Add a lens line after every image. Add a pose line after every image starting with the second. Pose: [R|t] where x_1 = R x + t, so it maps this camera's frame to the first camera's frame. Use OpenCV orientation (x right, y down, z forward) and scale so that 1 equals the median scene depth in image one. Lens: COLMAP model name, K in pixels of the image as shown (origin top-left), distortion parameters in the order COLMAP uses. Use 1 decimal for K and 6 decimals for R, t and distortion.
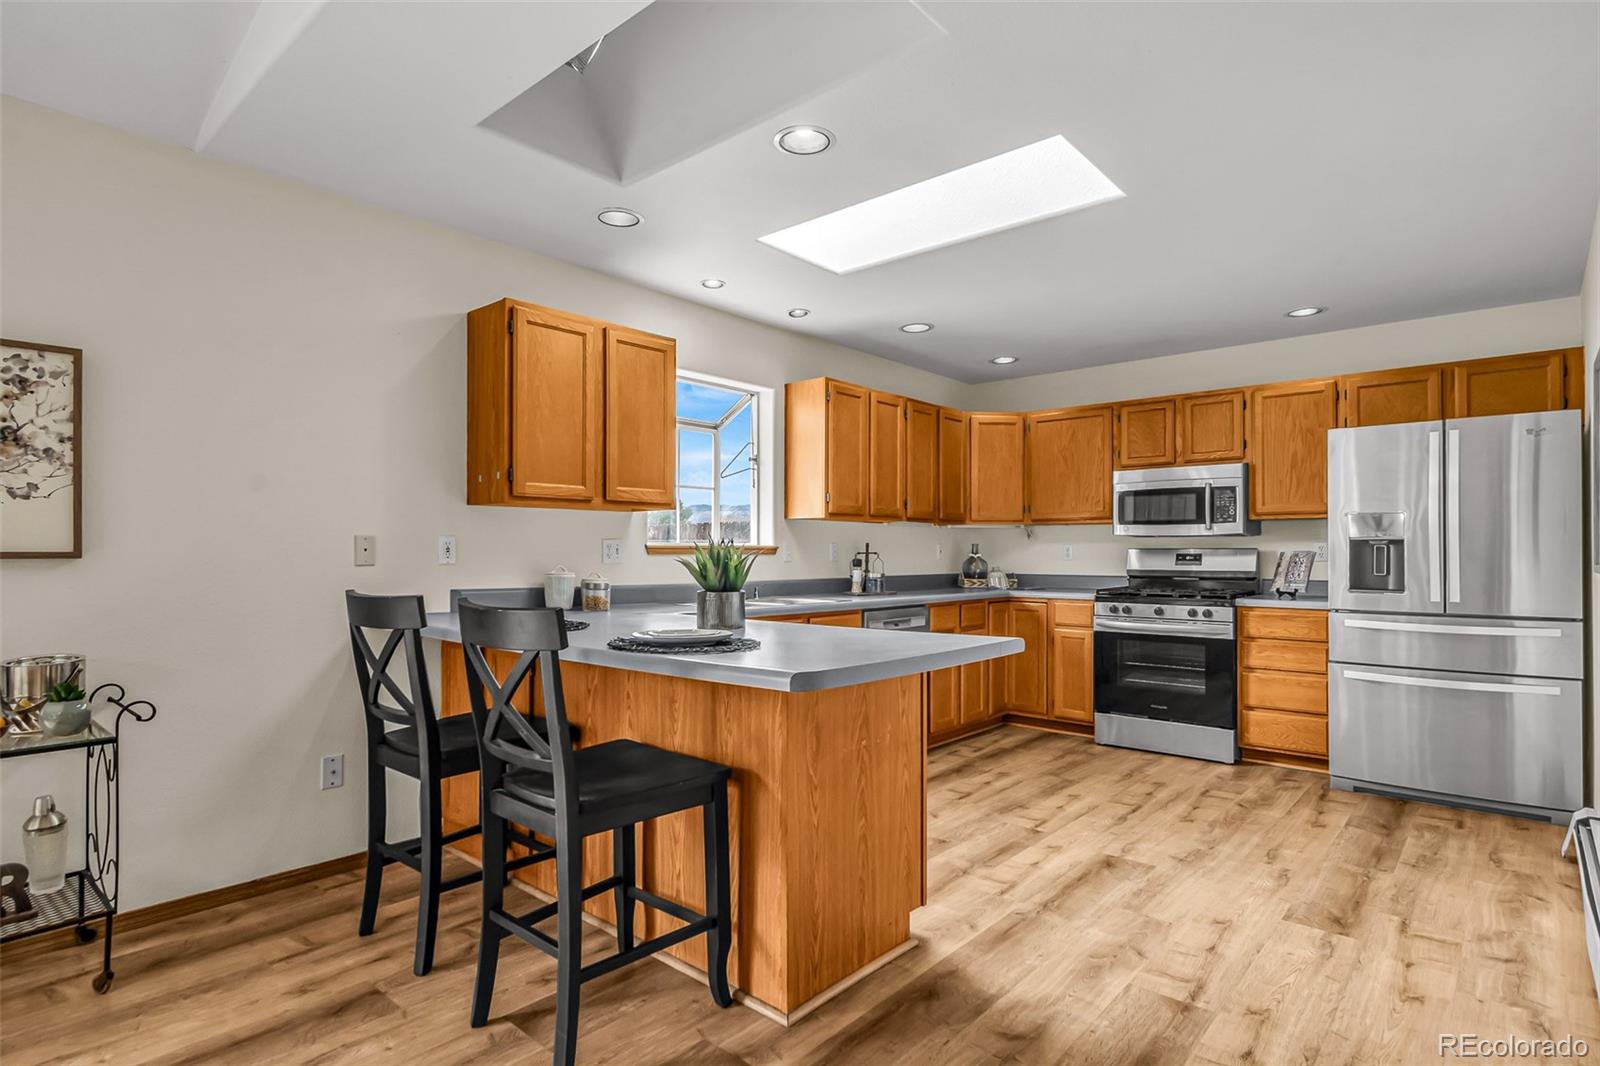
lens RADIAL K [[832.9, 0, 803.2], [0, 832.9, 545.6], [0, 0, 1]] dist [0.002478, 0.000491]
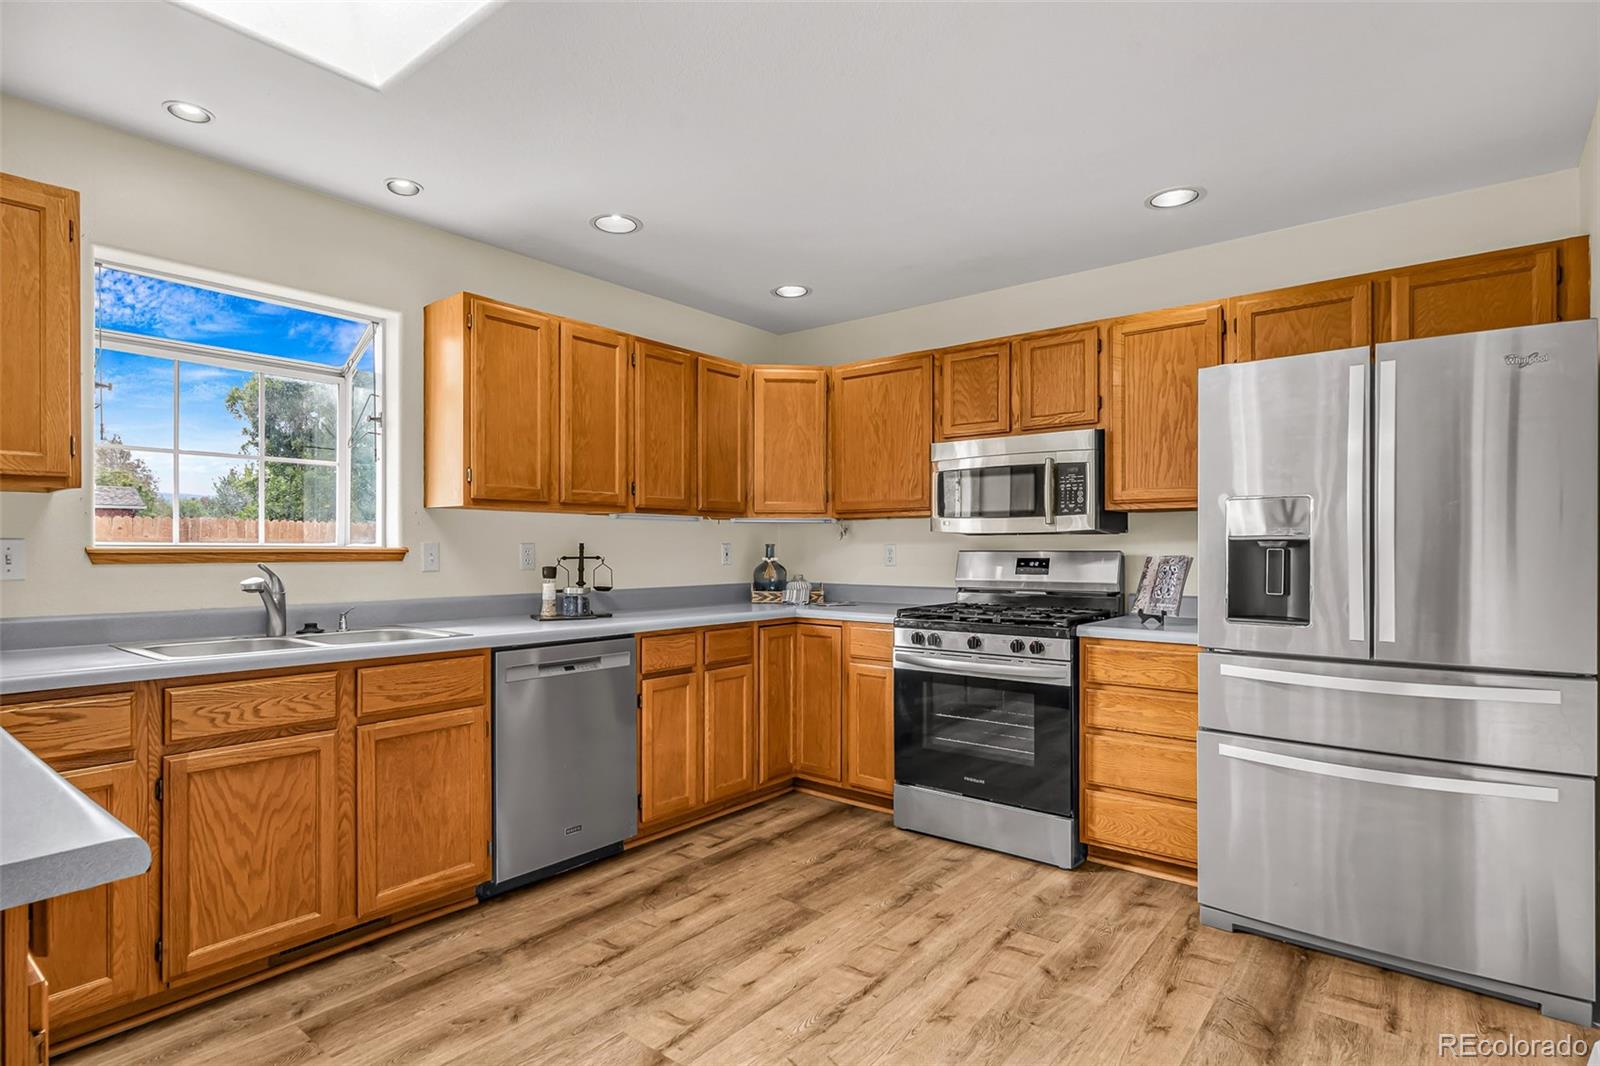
lens RADIAL K [[826.1, 0, 804.2], [0, 826.1, 550.3], [0, 0, 1]] dist [0.009406, -0.001124]
pose [[0.999189, -0.000545, 0.040261, 0.272165], [0.000161, 0.999954, 0.009547, -0.004688], [-0.040265, -0.009532, 0.999144, 0.338111]]
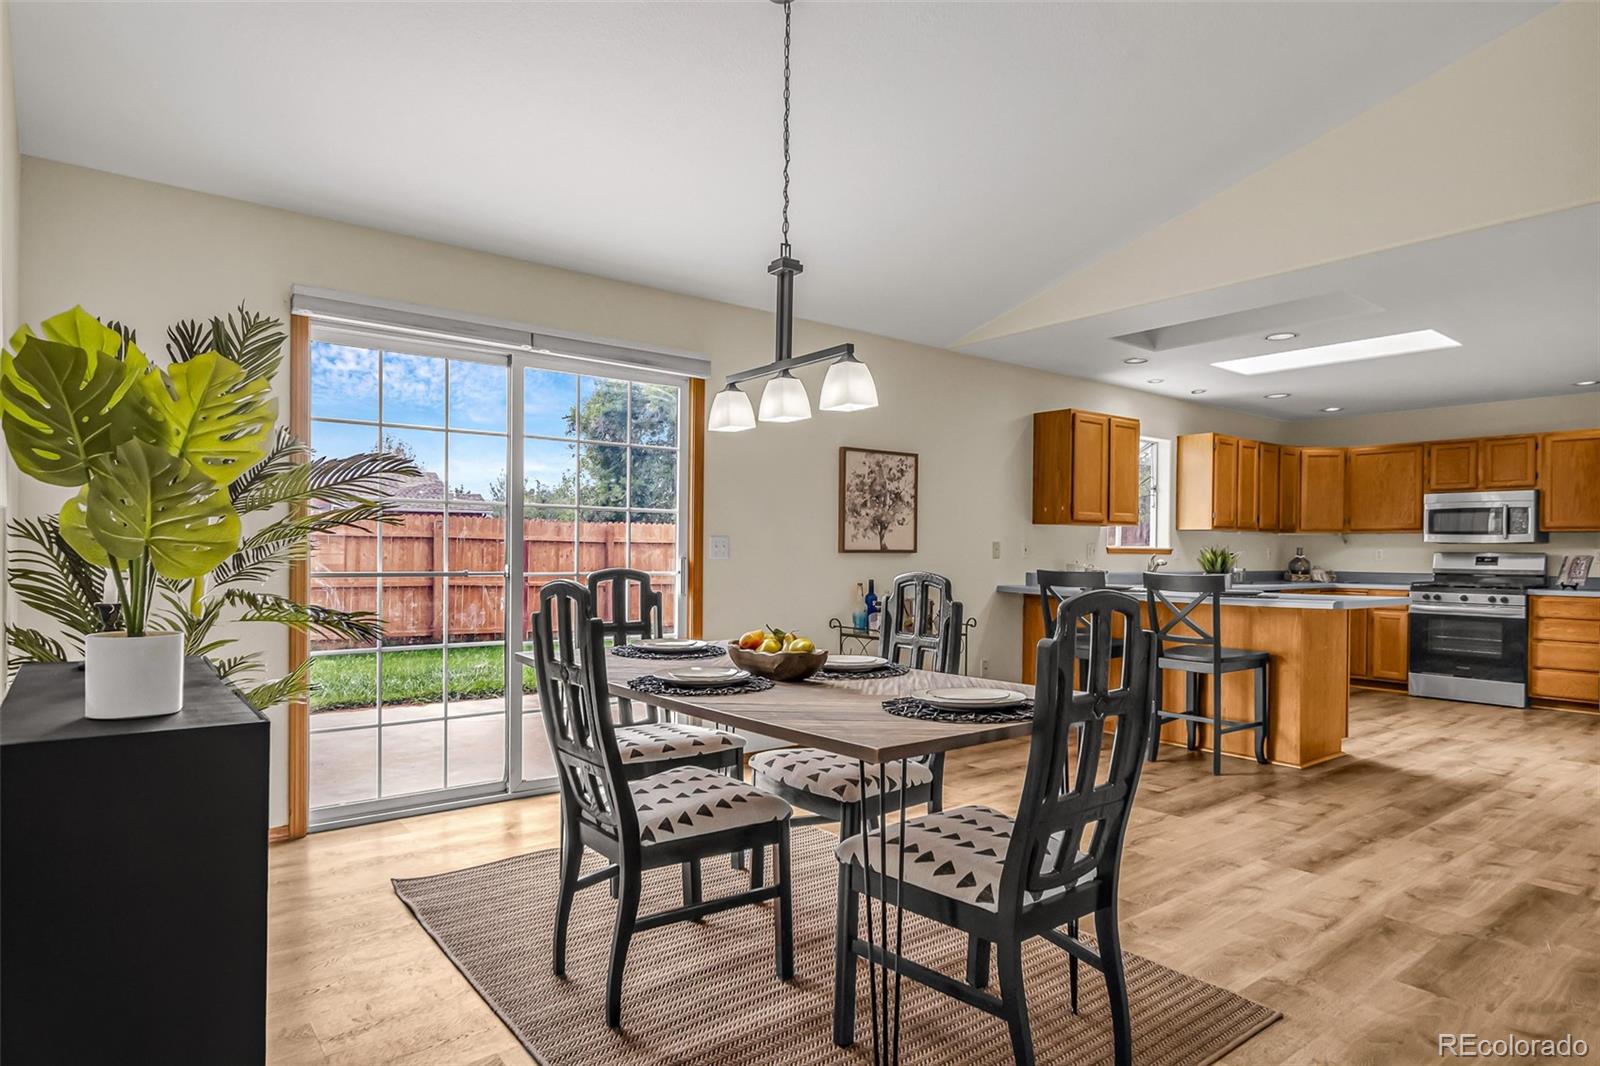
lens RADIAL K [[908.0, 0, 797.3], [0, 908.0, 556.3], [0, 0, 1]] dist [0.000448, -0.005385]
pose [[0.982545, 0.009390, -0.185790, -0.395730], [-0.007056, 0.999888, 0.013216, -0.002426], [0.185894, -0.011675, 0.982501, -0.706924]]
